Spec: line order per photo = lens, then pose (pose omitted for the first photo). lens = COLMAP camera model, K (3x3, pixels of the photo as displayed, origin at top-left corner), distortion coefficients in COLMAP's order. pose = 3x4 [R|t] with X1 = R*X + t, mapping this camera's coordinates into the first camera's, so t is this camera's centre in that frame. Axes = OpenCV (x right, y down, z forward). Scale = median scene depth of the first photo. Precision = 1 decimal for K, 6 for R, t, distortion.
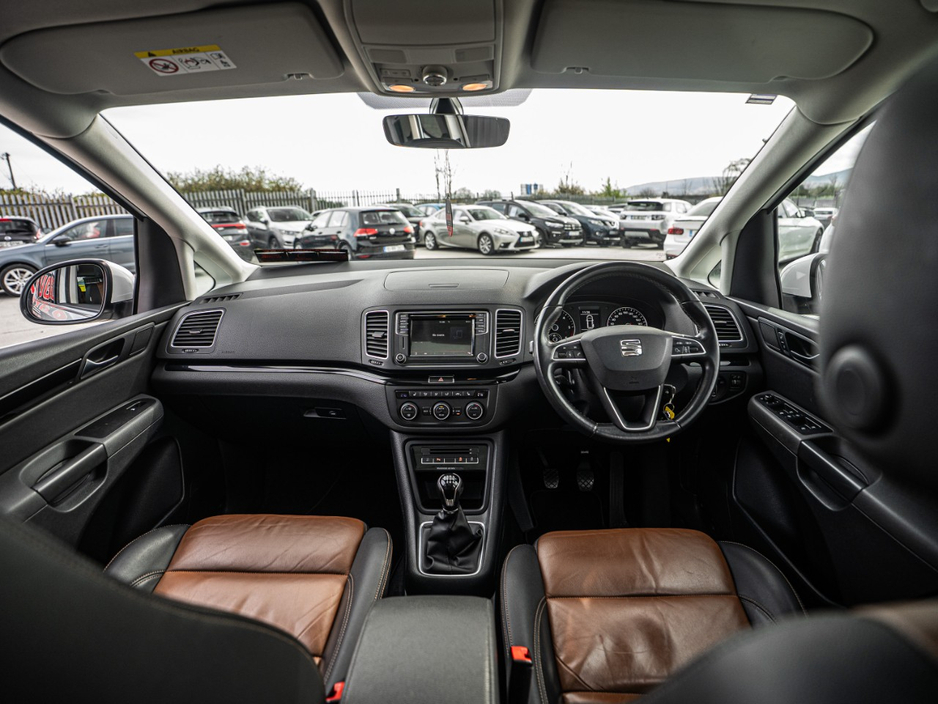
lens RADIAL K [[484.5, 0, 469.0], [0, 484.5, 352.0], [0, 0, 1]] dist [-0.084463, 0.000509]
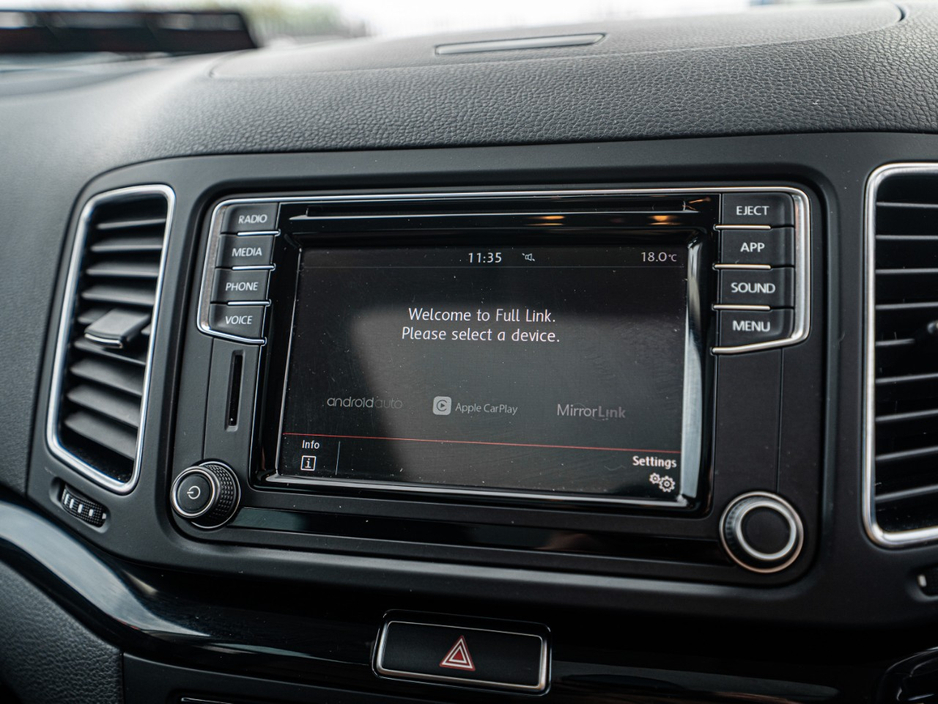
lens RADIAL K [[806.6, 0, 469.0], [0, 806.6, 352.0], [0, 0, 1]] dist [0.004224, 0.113543]
pose [[0.978751, 0.030029, -0.202840, -0.007478], [-0.016456, 0.997531, 0.068271, -0.046809], [0.204390, -0.063482, 0.976829, 0.703946]]
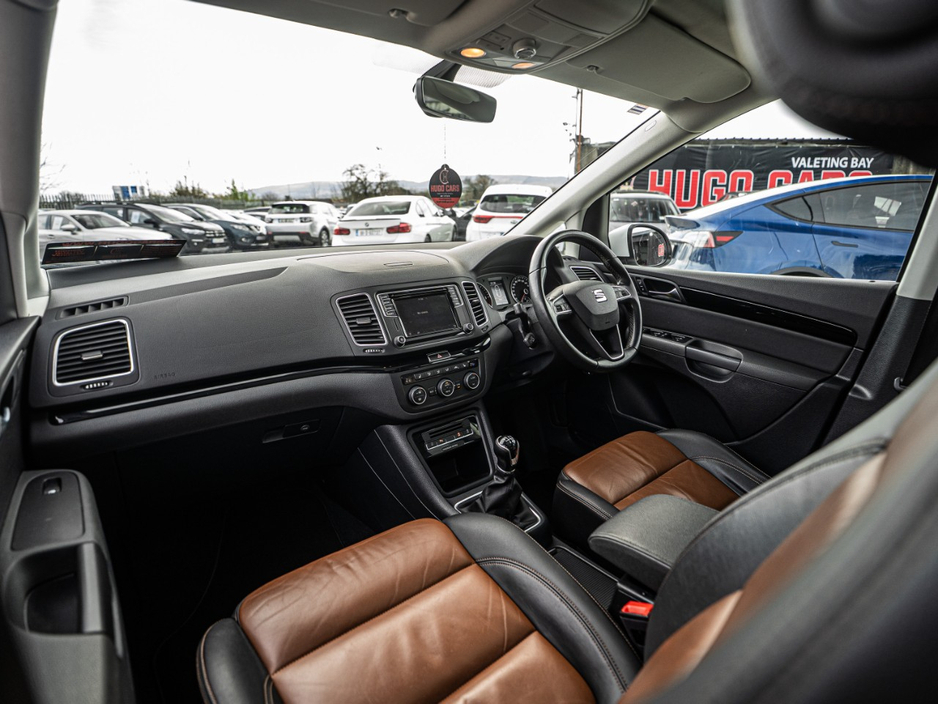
lens RADIAL K [[505.8, 0, 469.0], [0, 505.8, 352.0], [0, 0, 1]] dist [-0.046178, 0.001162]
pose [[0.764618, -0.165327, 0.622918, -0.592069], [0.179036, 0.982982, 0.041128, 0.015862], [-0.619117, 0.080077, 0.781206, 0.153204]]
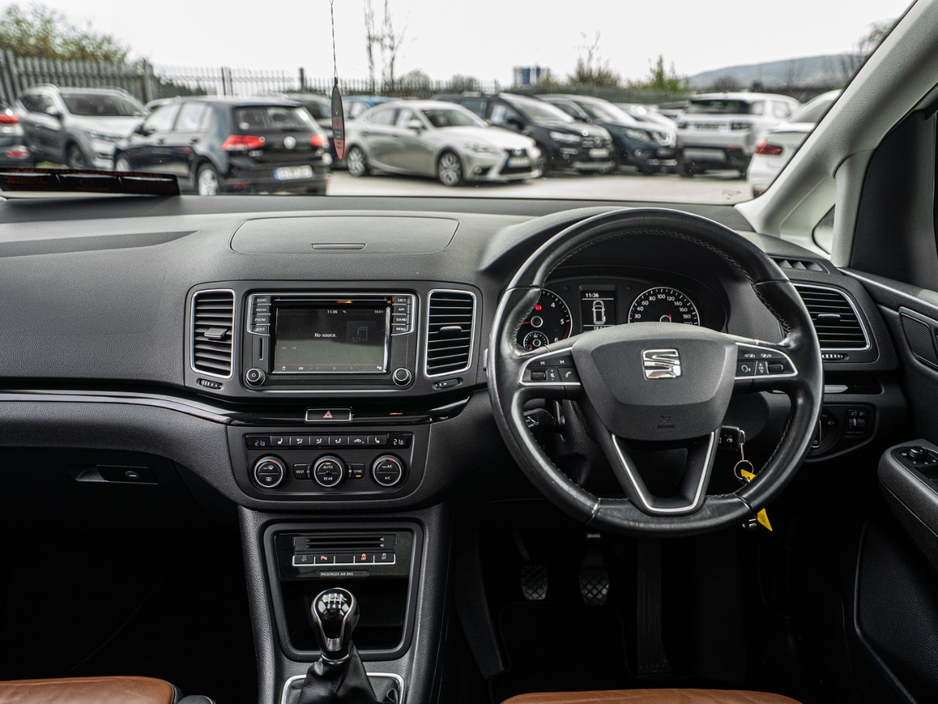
lens RADIAL K [[806.6, 0, 469.0], [0, 806.6, 352.0], [0, 0, 1]] dist [0.004224, 0.113543]
pose [[0.998403, 0.007821, 0.055952, 0.047508], [-0.008038, 0.999961, 0.003664, -0.018966], [-0.055921, -0.004108, 0.998427, 0.056371]]
